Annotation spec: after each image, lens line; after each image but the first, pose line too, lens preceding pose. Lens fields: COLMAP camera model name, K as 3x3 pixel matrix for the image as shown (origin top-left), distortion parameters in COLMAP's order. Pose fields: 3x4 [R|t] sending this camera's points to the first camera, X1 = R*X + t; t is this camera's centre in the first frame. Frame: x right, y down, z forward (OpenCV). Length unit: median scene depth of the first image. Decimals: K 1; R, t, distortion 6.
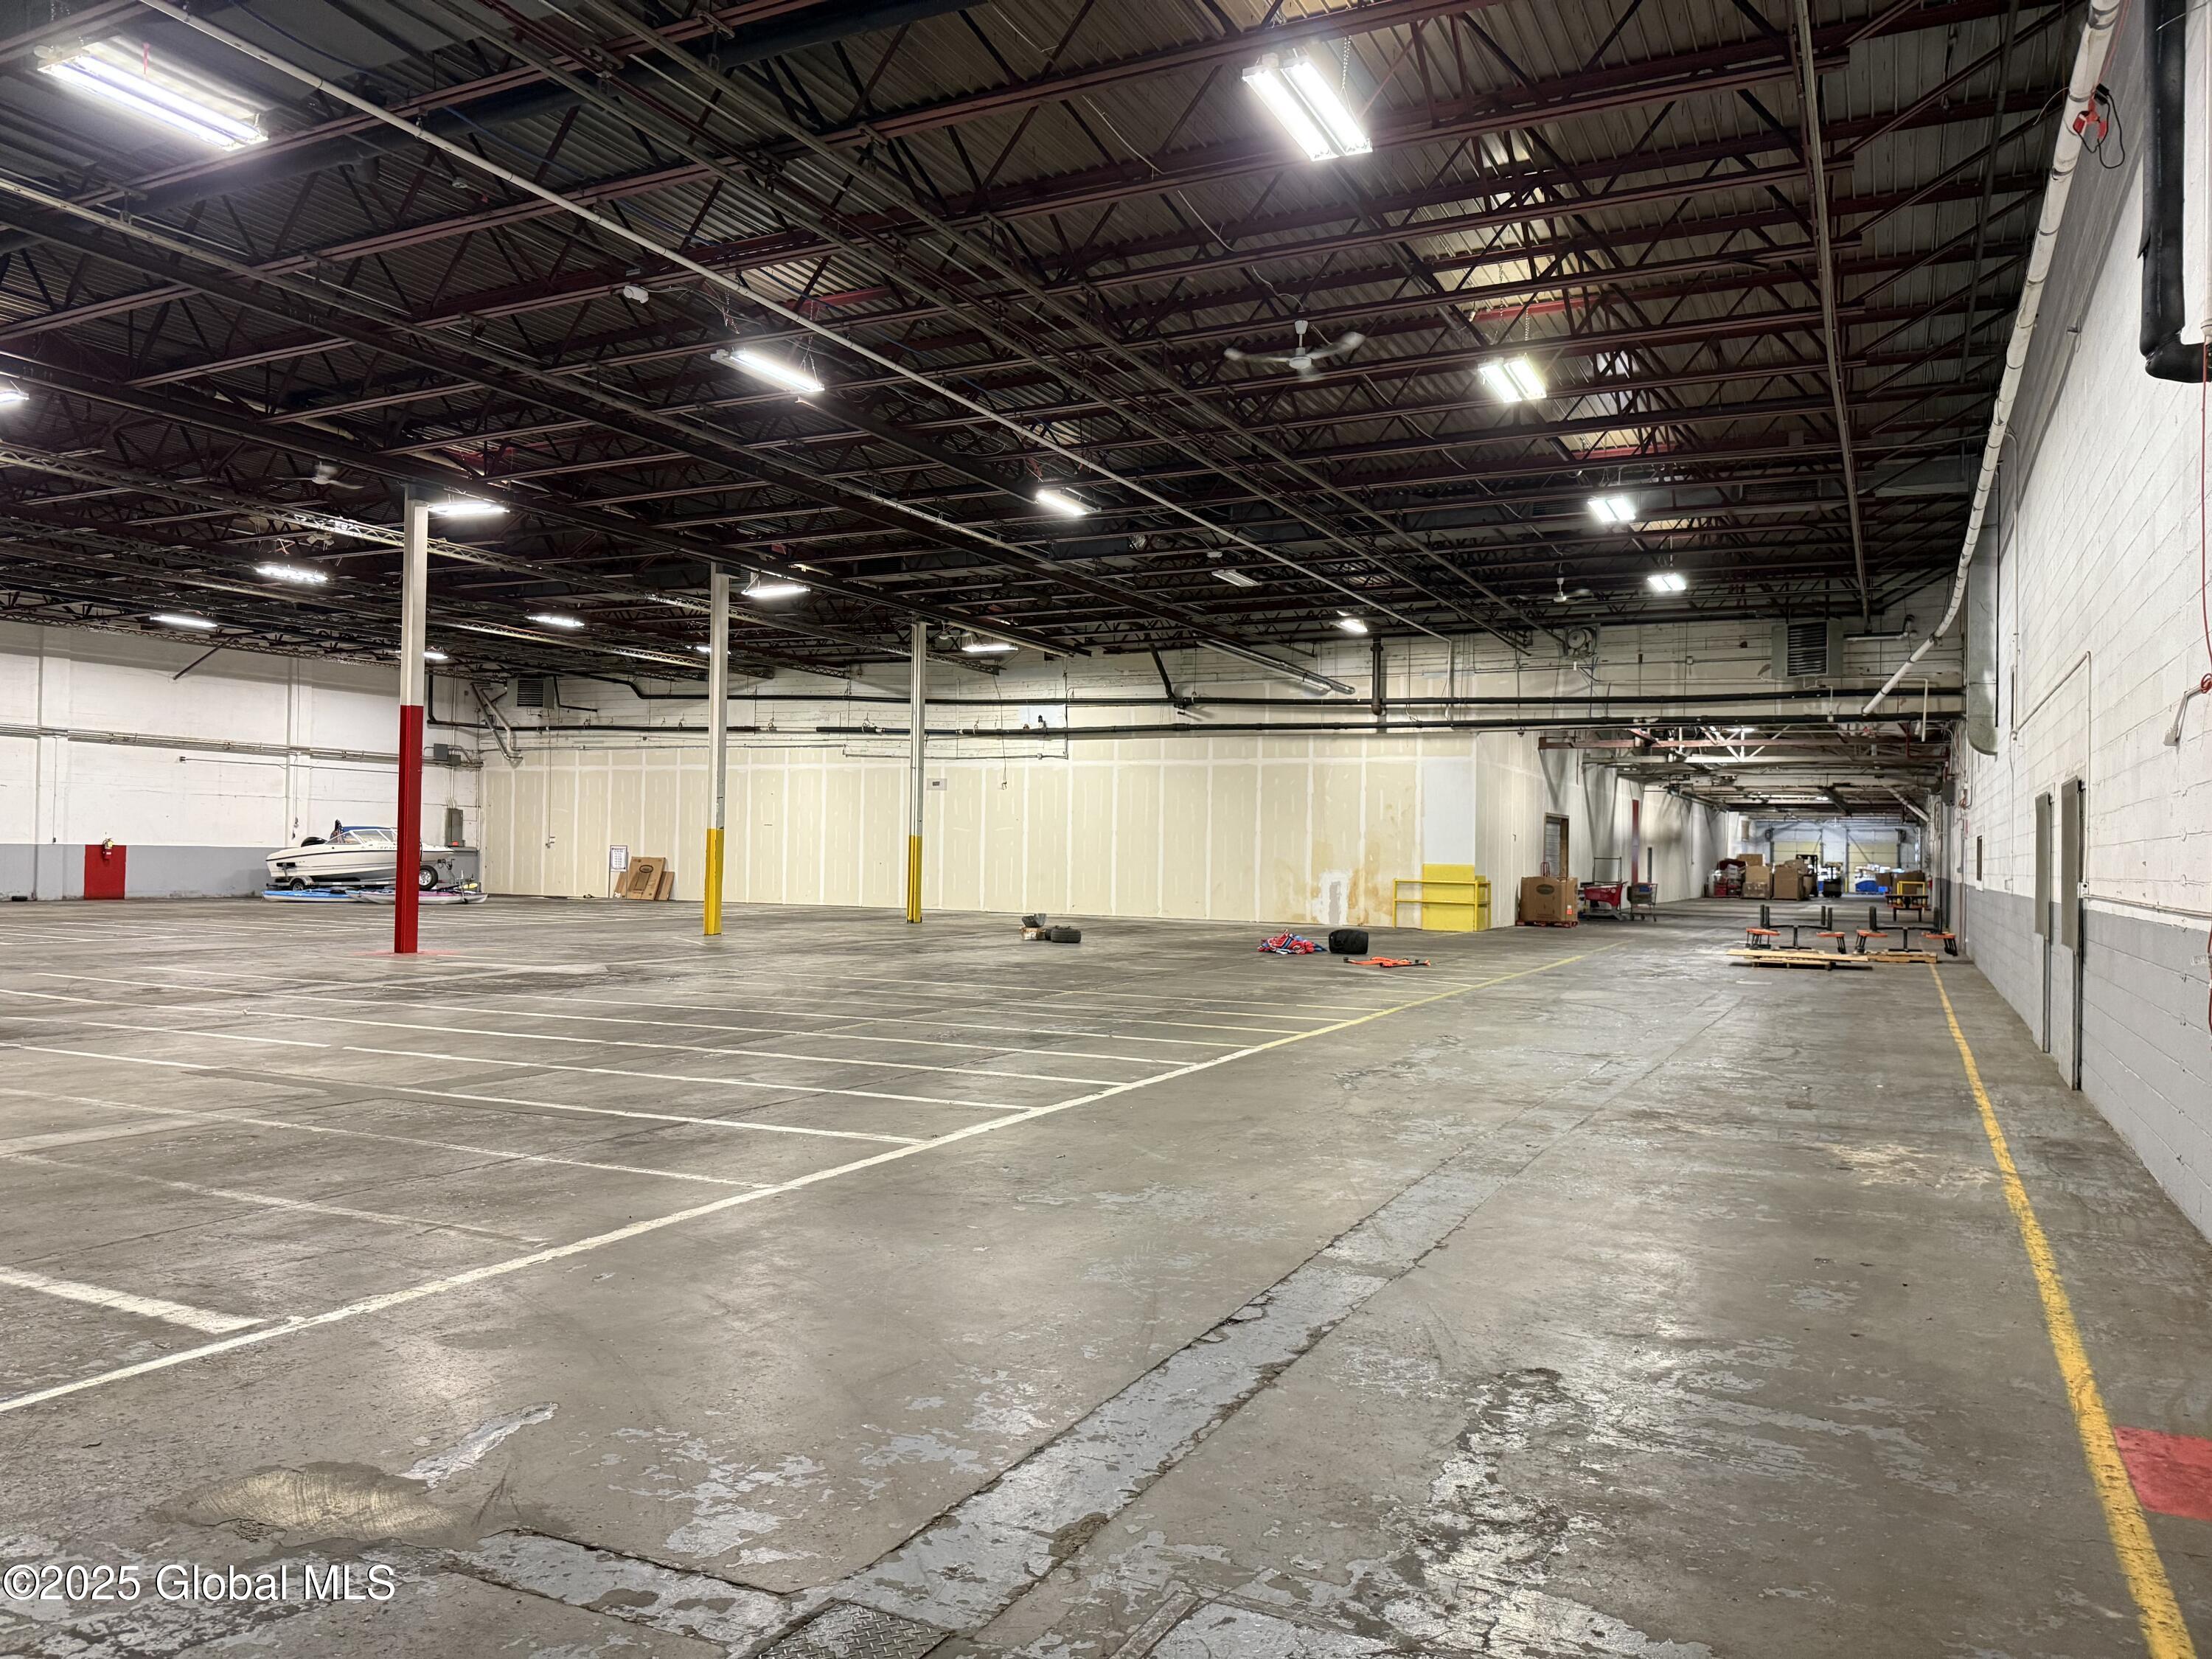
lens RADIAL K [[1573.6, 0, 1097.8], [0, 1573.6, 836.6], [0, 0, 1]] dist [0.022633, -0.036663]
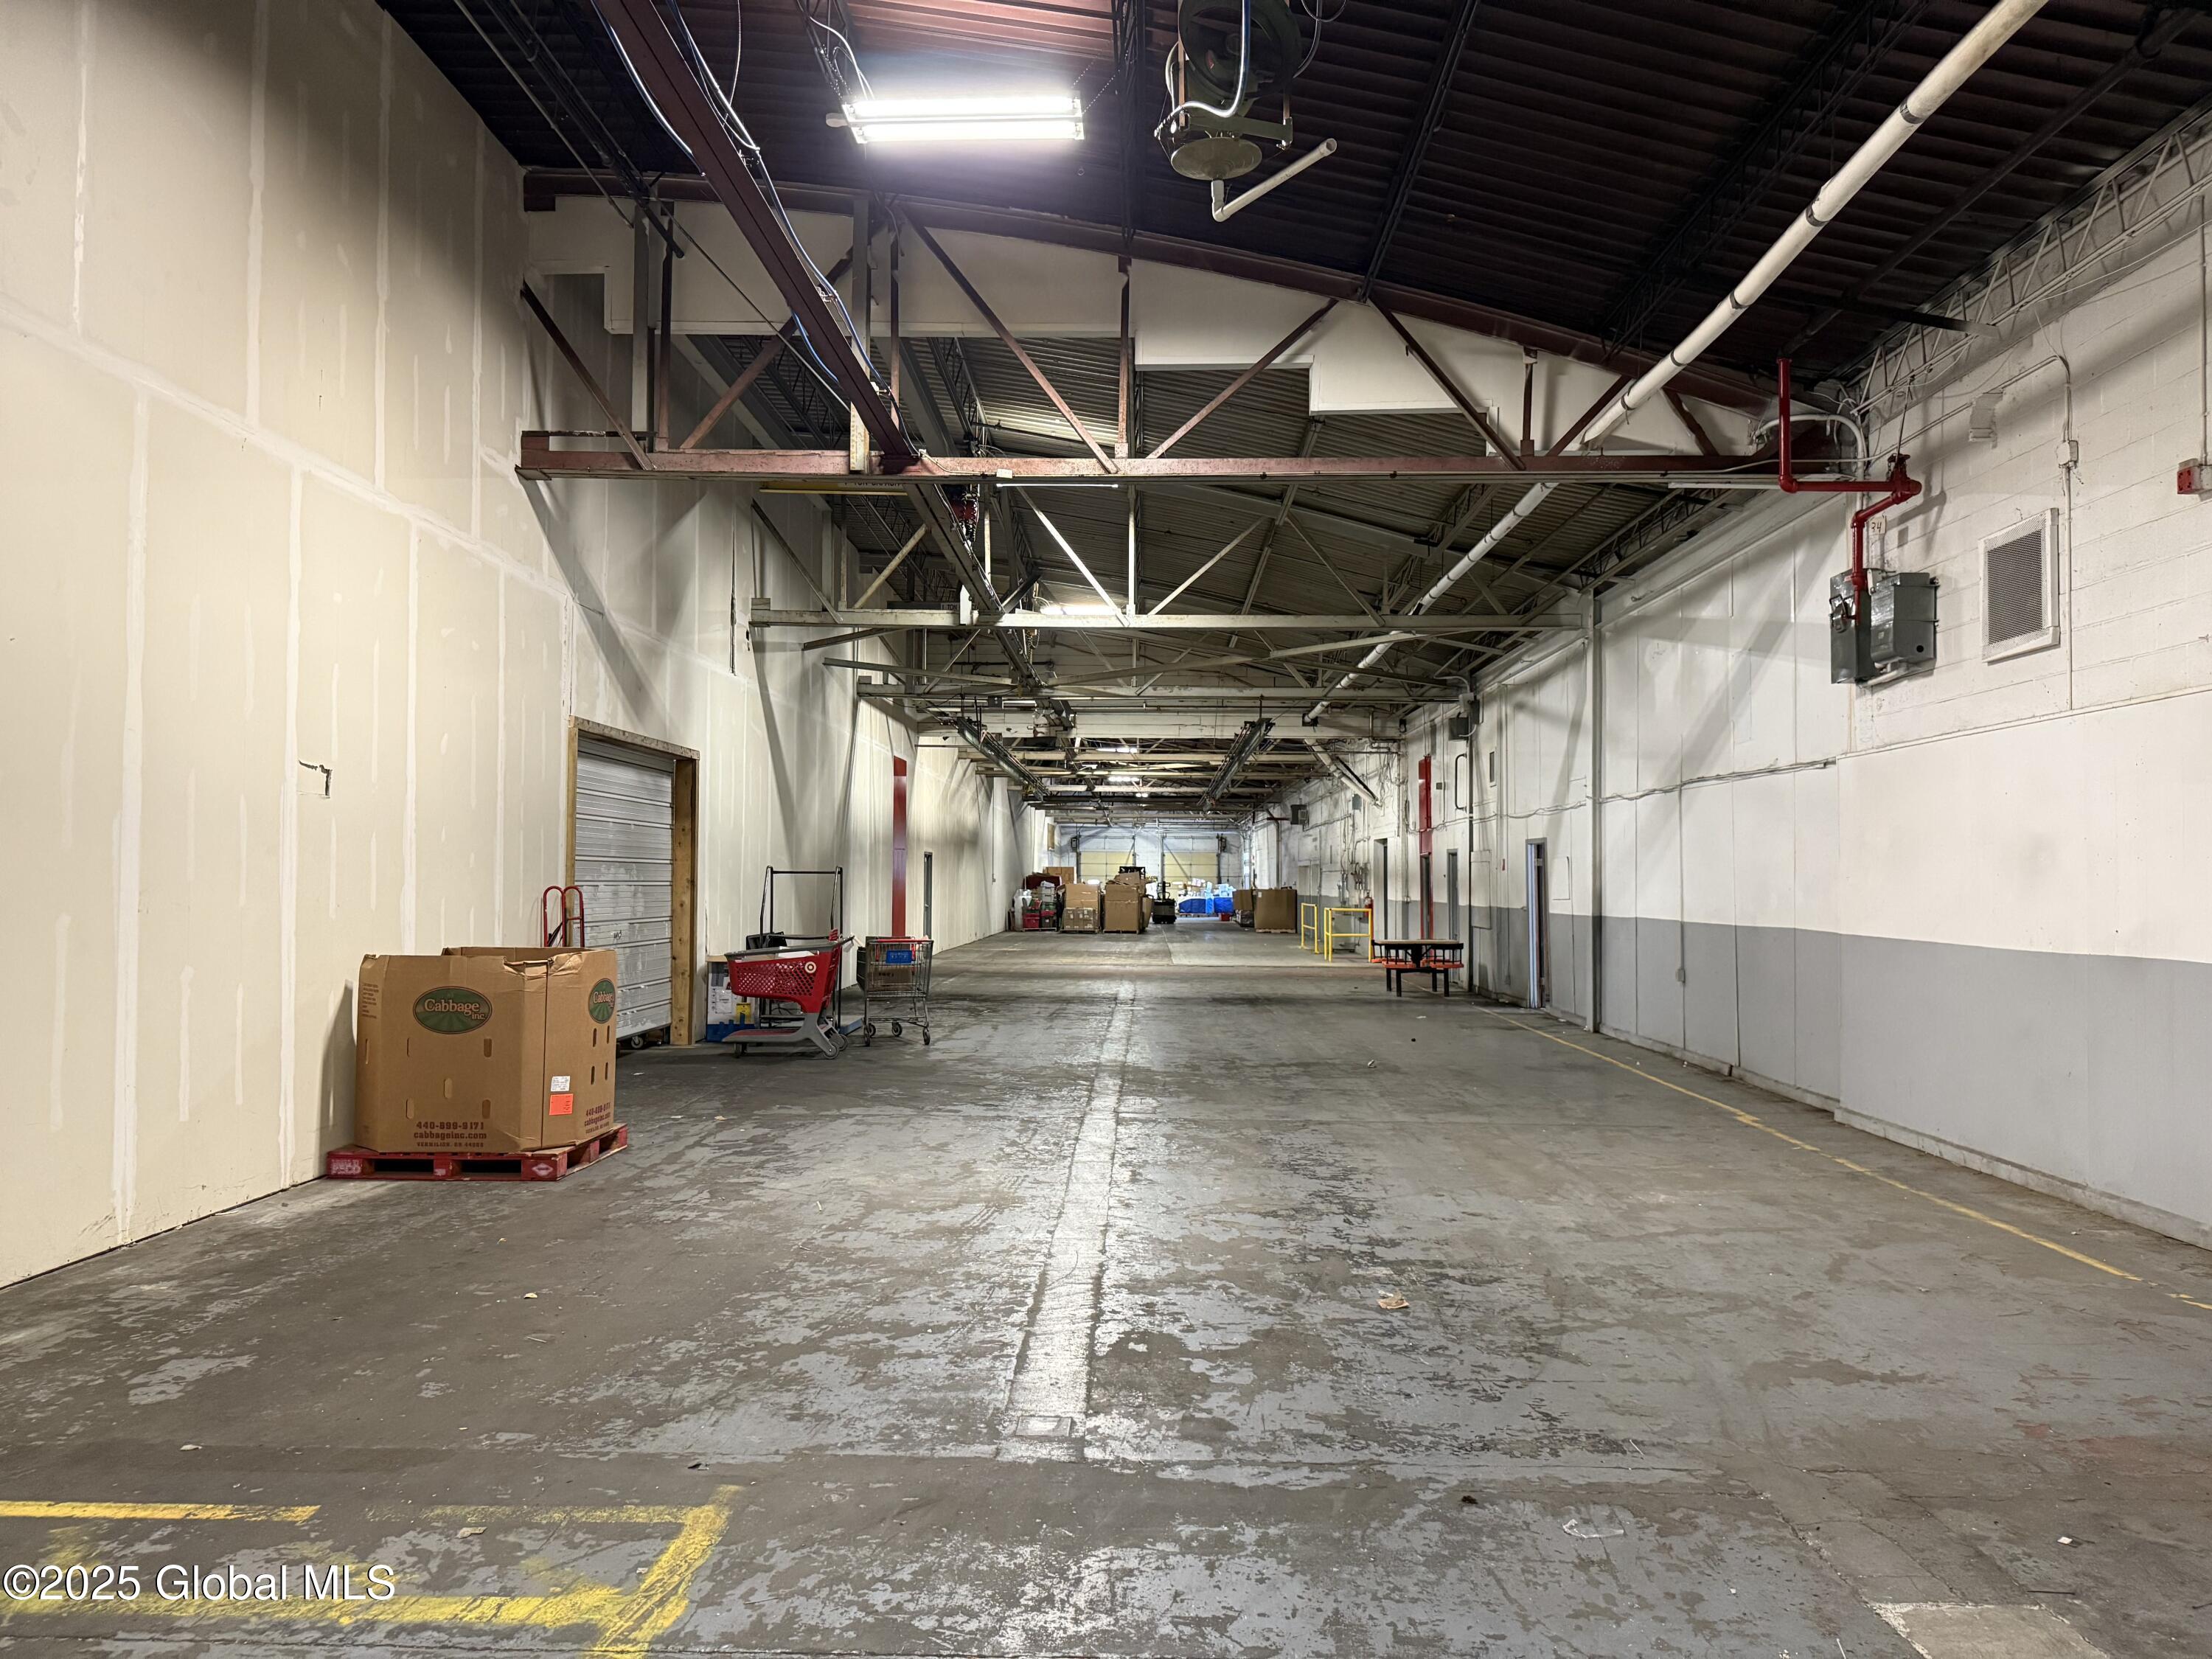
lens RADIAL K [[1573.6, 0, 1097.8], [0, 1573.6, 836.6], [0, 0, 1]] dist [0.022633, -0.036663]
pose [[0.905922, -0.000310, 0.423444, 0.293063], [0.005320, 0.999929, -0.010650, 0.012443], [-0.423410, 0.011900, 0.905860, 0.817593]]
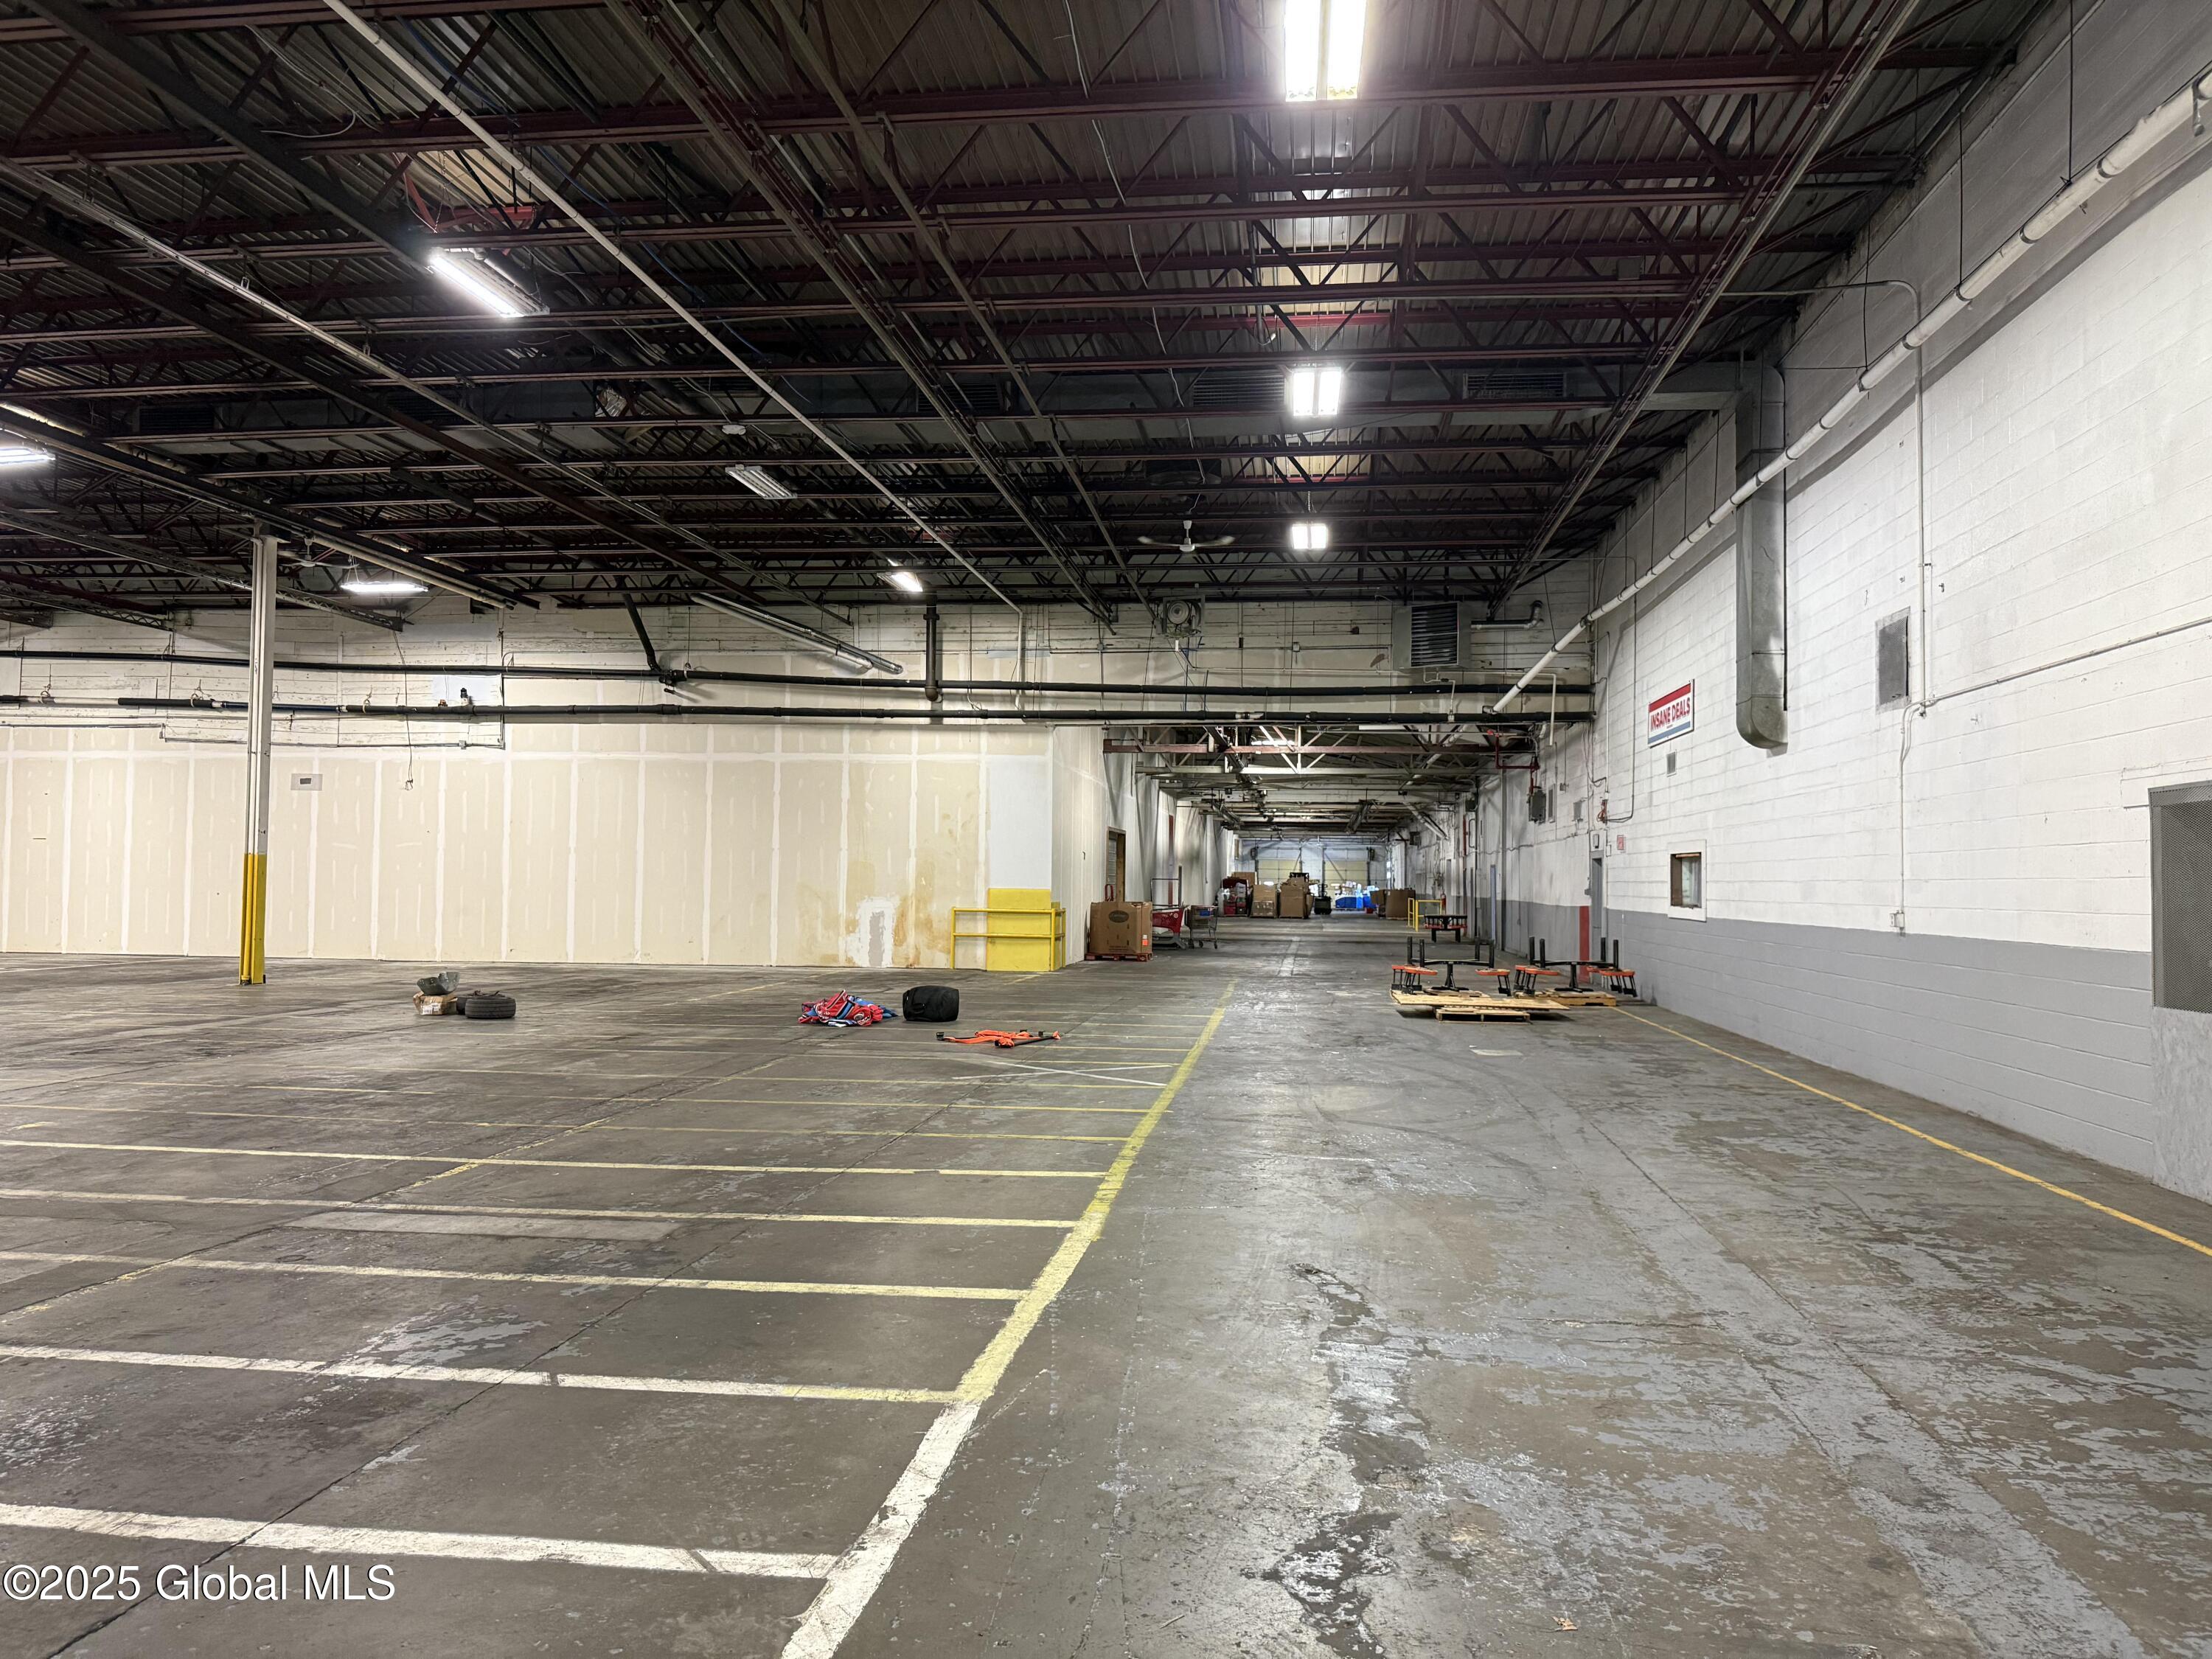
lens RADIAL K [[1552.5, 0, 1119.8], [0, 1552.5, 825.2], [0, 0, 1]] dist [0.160152, -0.289098]
pose [[0.941378, 0.005678, 0.337306, 0.002646], [0.000927, 0.999811, -0.019417, 0.000639], [-0.337352, 0.018591, 0.941195, 0.229278]]
